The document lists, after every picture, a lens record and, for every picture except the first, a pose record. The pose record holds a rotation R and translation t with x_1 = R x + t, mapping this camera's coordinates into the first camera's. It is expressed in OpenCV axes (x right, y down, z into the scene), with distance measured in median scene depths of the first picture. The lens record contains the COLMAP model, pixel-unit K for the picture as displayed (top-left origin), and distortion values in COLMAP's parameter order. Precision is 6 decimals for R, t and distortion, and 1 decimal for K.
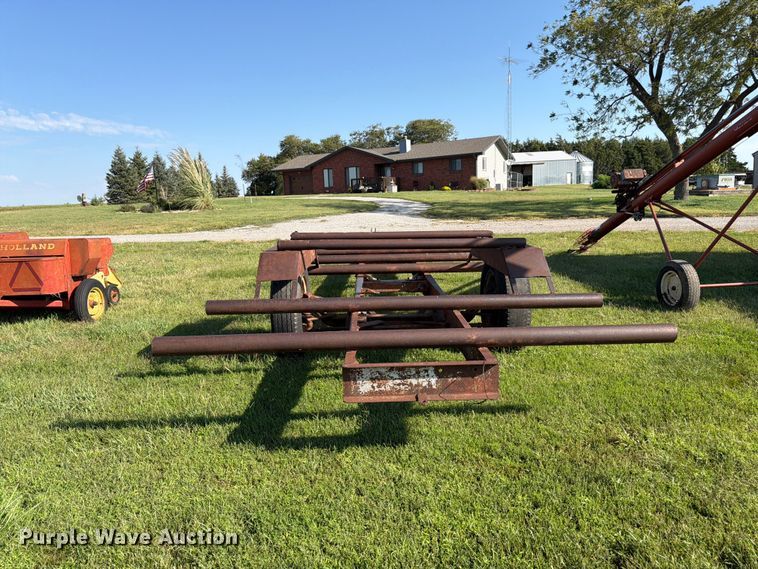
lens RADIAL K [[535.6, 0, 377.4], [0, 535.6, 290.6], [0, 0, 1]] dist [0.044262, -0.053441]
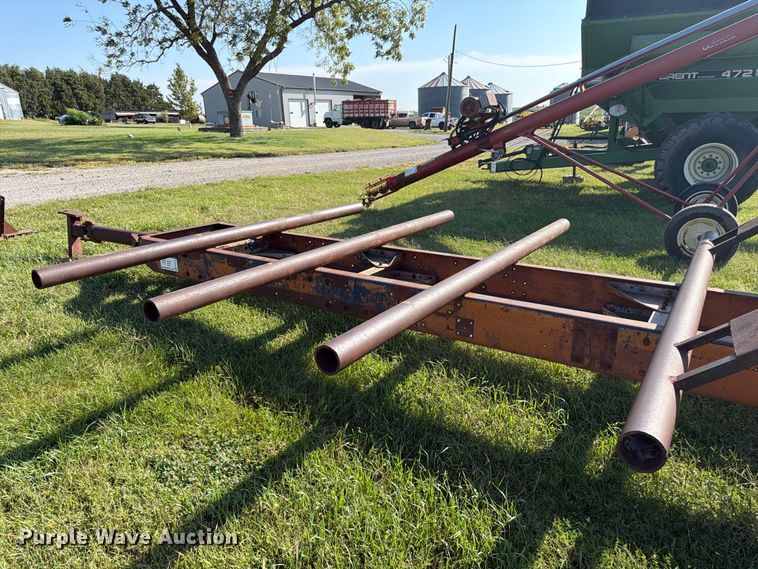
lens RADIAL K [[535.6, 0, 375.7], [0, 535.6, 290.0], [0, 0, 1]] dist [0.044262, -0.053441]
pose [[0.562651, -0.230203, 0.793996, -0.113846], [0.144487, 0.973048, 0.179727, -0.039910], [-0.813970, 0.013598, 0.580748, 0.245225]]
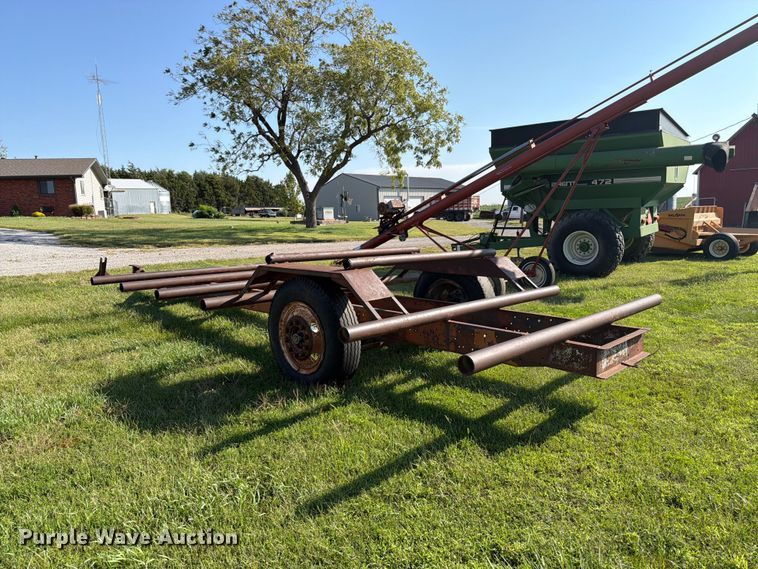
lens RADIAL K [[535.6, 0, 389.8], [0, 535.6, 286.9], [0, 0, 1]] dist [0.044262, -0.053441]
pose [[0.704371, -0.079008, 0.705421, -0.151939], [0.122286, 0.992434, -0.010951, -0.004965], [-0.699219, 0.093977, 0.708704, 0.056116]]
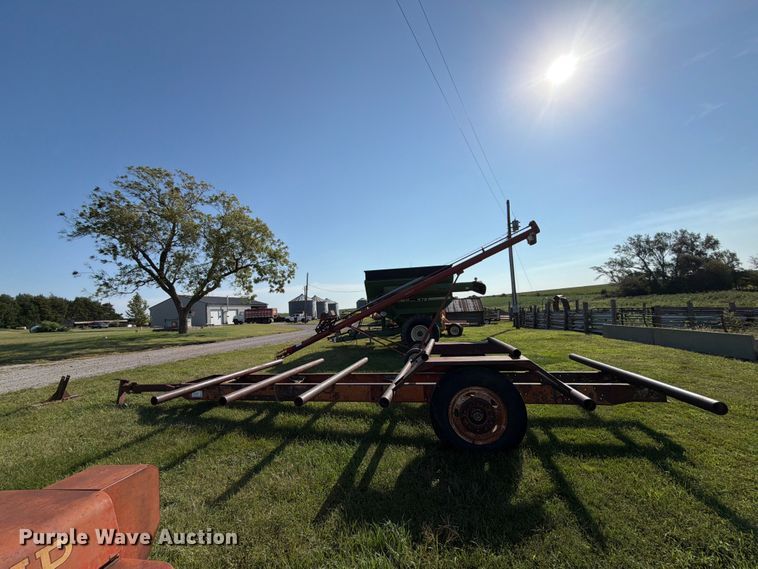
lens RADIAL K [[301.9, 0, 379.5], [0, 301.9, 284.3], [0, 0, 1]] dist [0.002565, -0.000530]
pose [[0.226219, 0.105861, 0.968307, -0.194797], [0.216639, 0.963712, -0.155971, -0.039849], [-0.949680, 0.245056, 0.195077, 0.218157]]
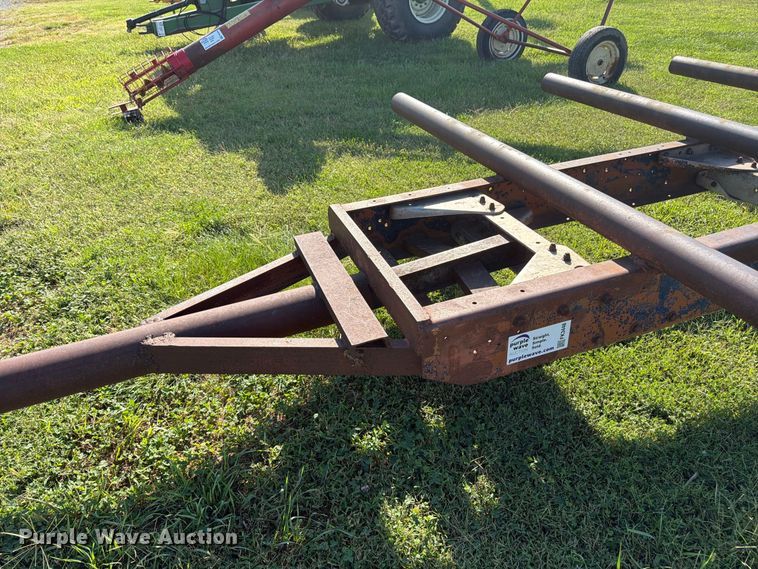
lens RADIAL K [[544.1, 0, 377.5], [0, 544.1, 285.5], [0, 0, 1]] dist [0.010523, -0.020934]
pose [[-0.331539, -0.464054, 0.821423, -0.055452], [0.220811, 0.808316, 0.545772, -0.071085], [-0.917237, 0.362324, -0.165520, 0.423081]]
